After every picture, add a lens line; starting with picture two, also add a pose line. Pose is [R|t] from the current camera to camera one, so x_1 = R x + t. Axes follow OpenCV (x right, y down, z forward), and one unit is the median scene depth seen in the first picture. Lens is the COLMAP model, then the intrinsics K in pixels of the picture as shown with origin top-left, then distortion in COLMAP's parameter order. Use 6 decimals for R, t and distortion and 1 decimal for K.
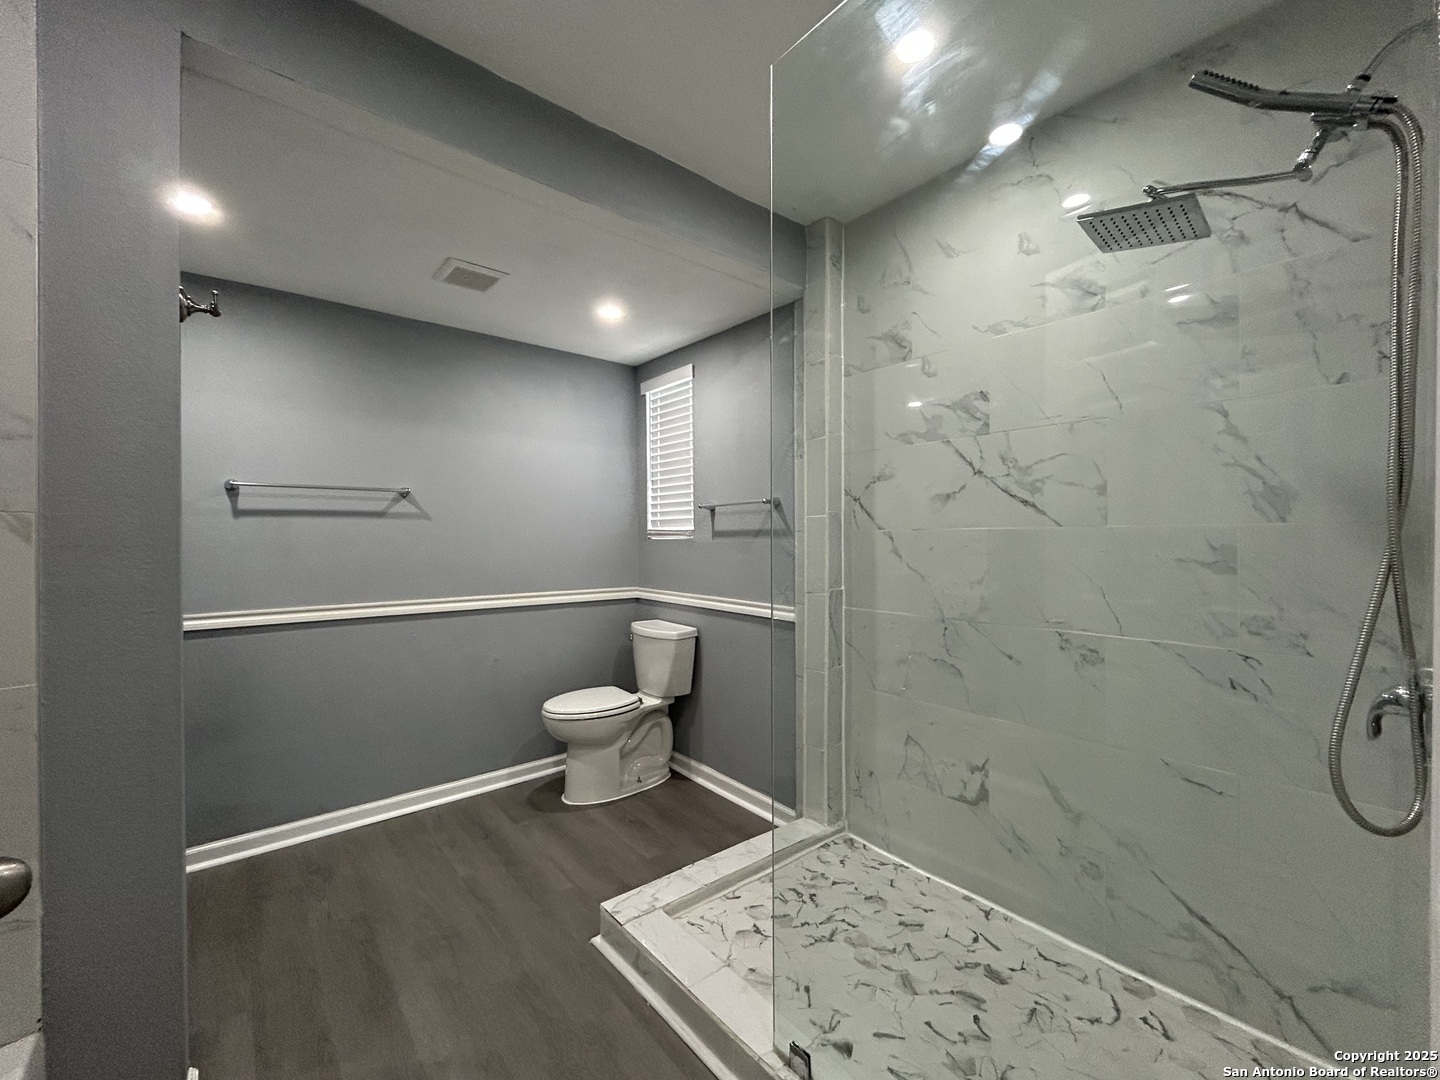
lens RADIAL K [[589.0, 0, 720.7], [0, 589.0, 539.3], [0, 0, 1]] dist [0.000391, 0.001141]
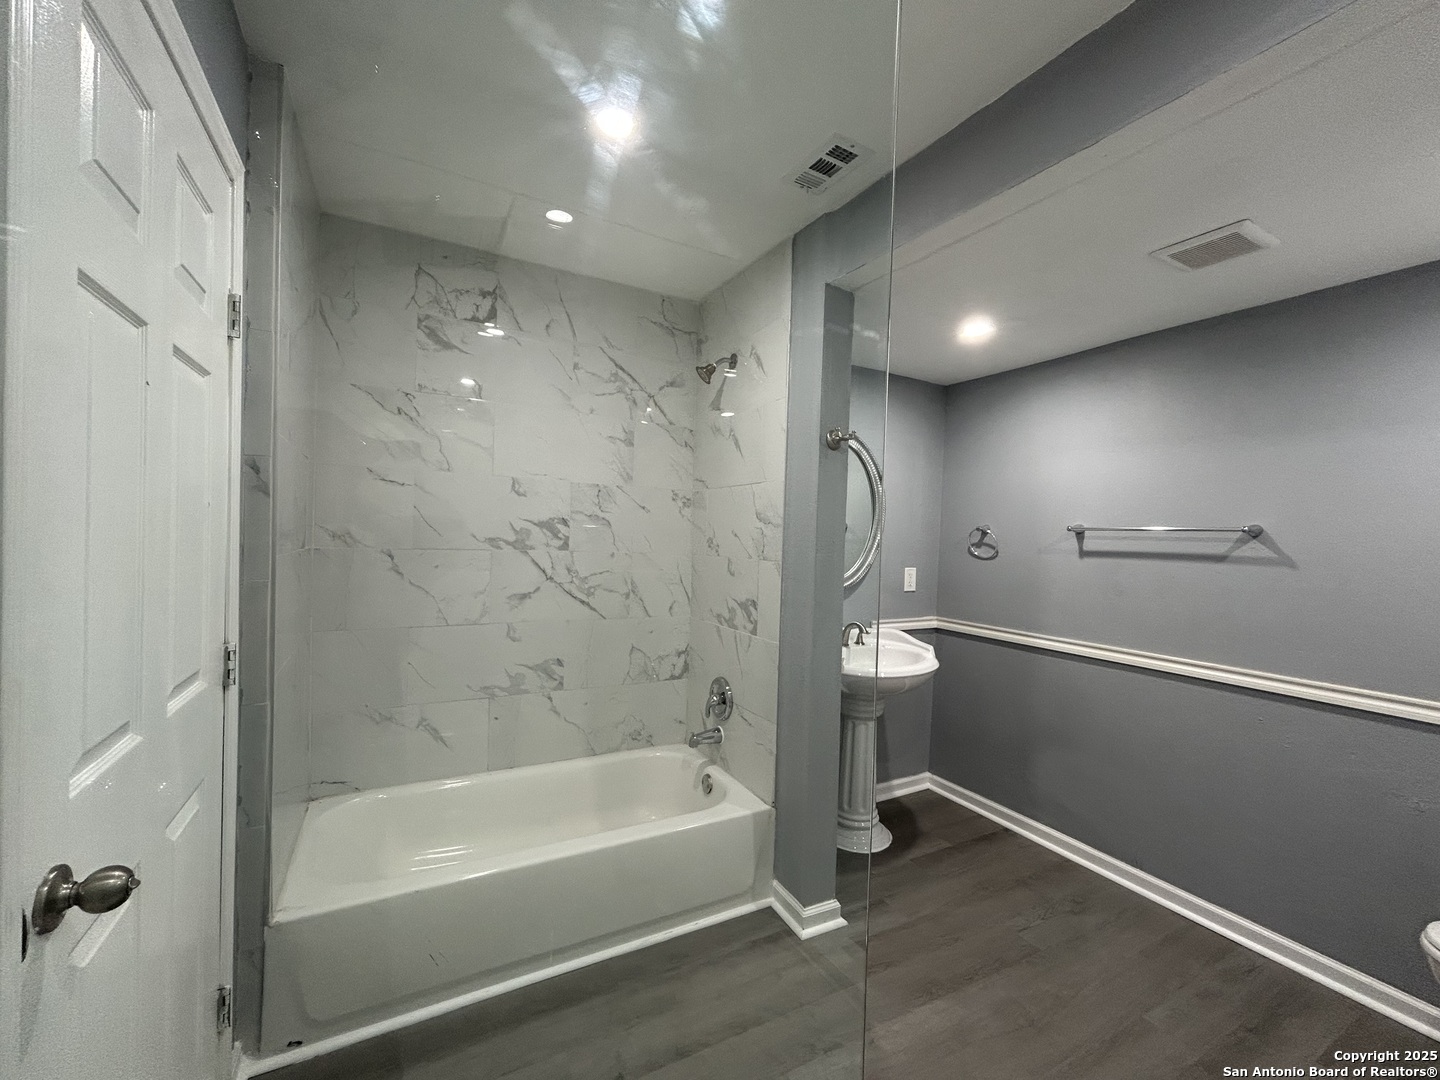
lens RADIAL K [[589.0, 0, 720.3], [0, 589.0, 544.3], [0, 0, 1]] dist [0.000391, 0.001141]
pose [[-0.189744, 0.018147, -0.981666, 0.366969], [-0.034339, 0.999095, 0.025106, -0.058484], [0.981233, 0.038473, -0.188949, 0.461343]]
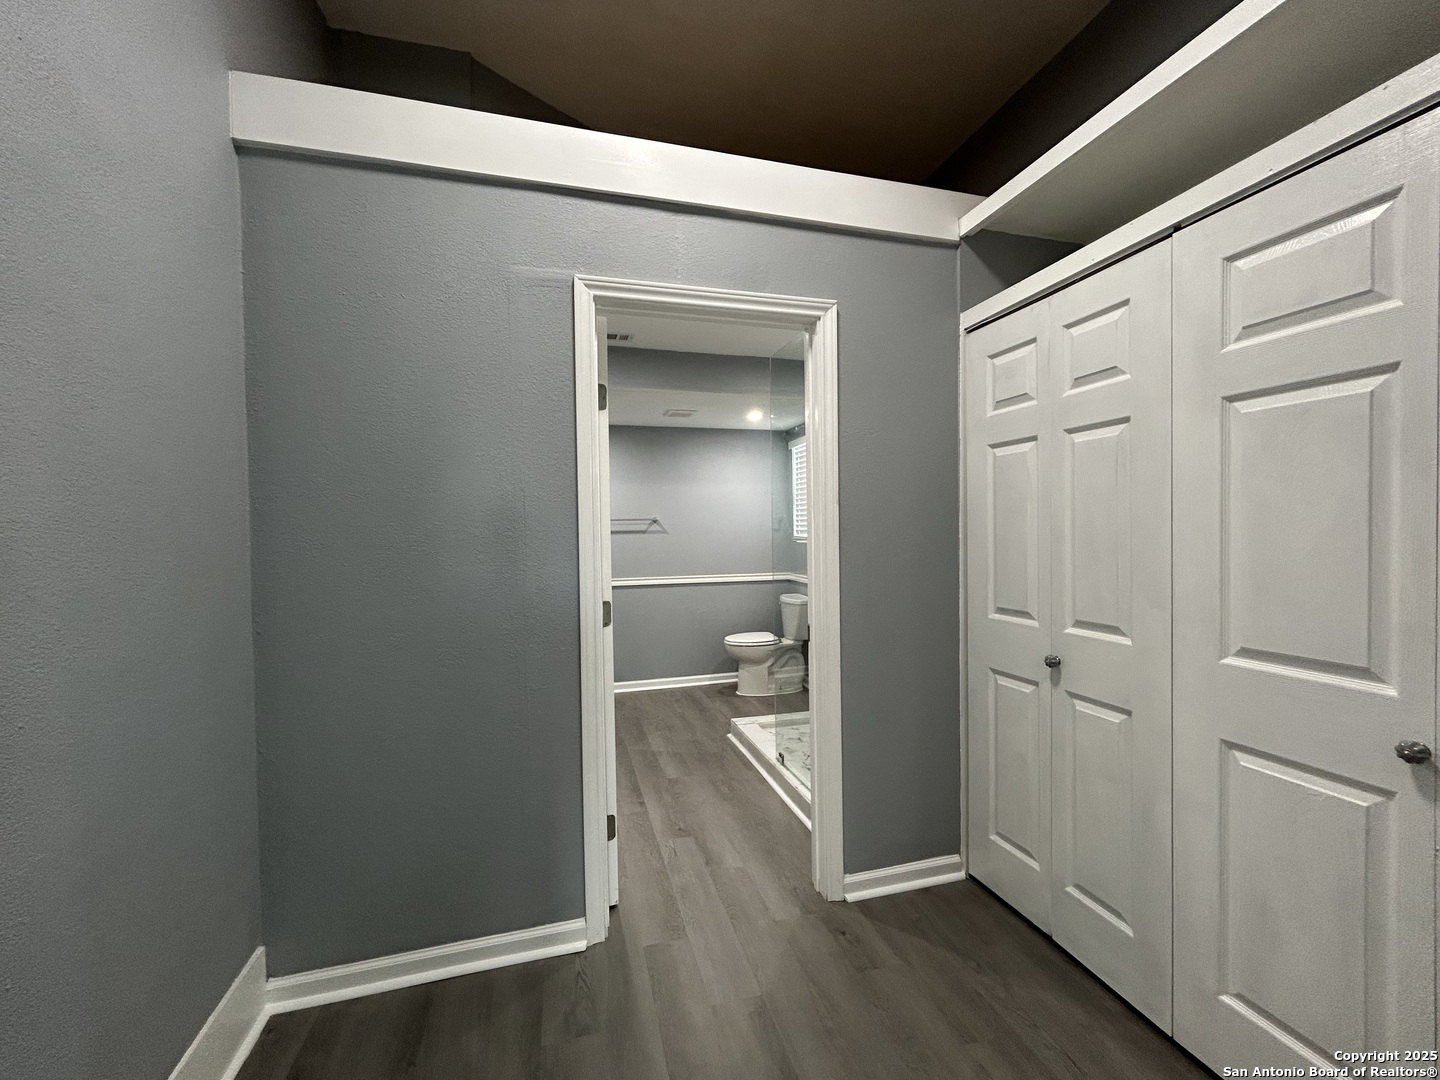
lens RADIAL K [[589.0, 0, 717.4], [0, 589.0, 541.8], [0, 0, 1]] dist [0.000391, 0.001141]
pose [[0.908675, -0.003996, -0.417484, 0.439934], [0.013204, 0.999729, 0.019170, -0.043371], [0.417295, -0.022932, 0.908482, -0.642765]]
